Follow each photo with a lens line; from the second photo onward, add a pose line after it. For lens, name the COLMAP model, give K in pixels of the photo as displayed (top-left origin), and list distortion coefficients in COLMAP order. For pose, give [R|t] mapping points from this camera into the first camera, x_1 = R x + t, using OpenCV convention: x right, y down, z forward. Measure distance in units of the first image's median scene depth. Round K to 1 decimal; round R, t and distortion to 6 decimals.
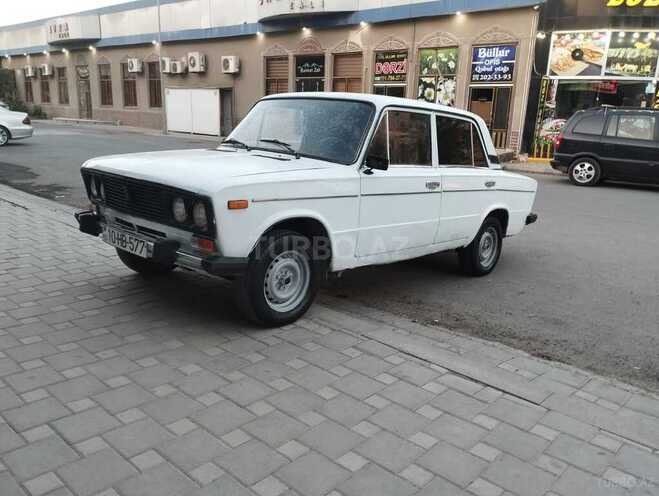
lens RADIAL K [[546.2, 0, 329.5], [0, 546.2, 248.0], [0, 0, 1]] dist [0.104887, -0.142303]
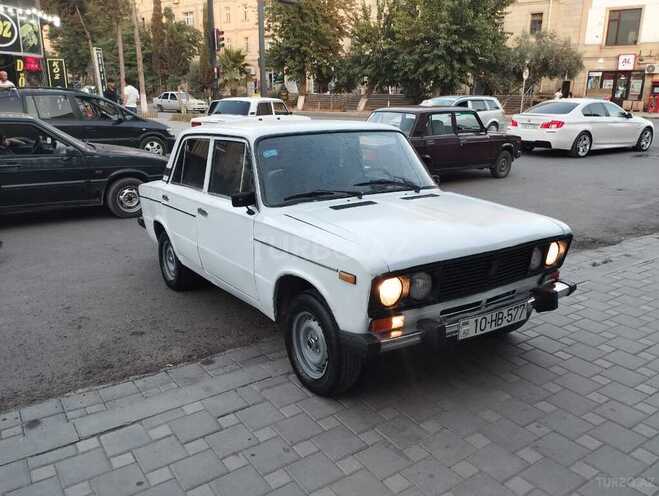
lens RADIAL K [[546.2, 0, 329.5], [0, 546.2, 248.0], [0, 0, 1]] dist [0.104887, -0.142303]
pose [[0.211624, -0.302859, 0.929243, -0.239838], [0.225999, 0.940172, 0.254952, -0.079995], [-0.950863, 0.156054, 0.267409, 0.195179]]
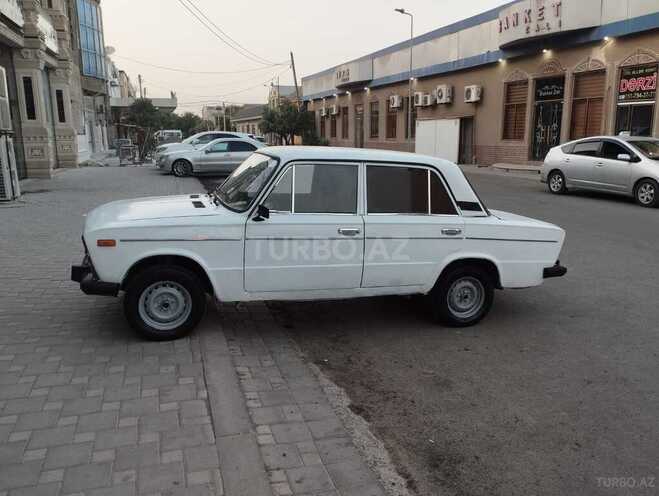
lens RADIAL K [[542.1, 0, 331.3], [0, 542.1, 249.6], [0, 0, 1]] dist [0.106977, -0.142518]
pose [[0.865001, 0.065119, -0.497527, 0.165258], [-0.083187, 0.996433, -0.014211, -0.015267], [0.494826, 0.053681, 0.867332, 0.018931]]
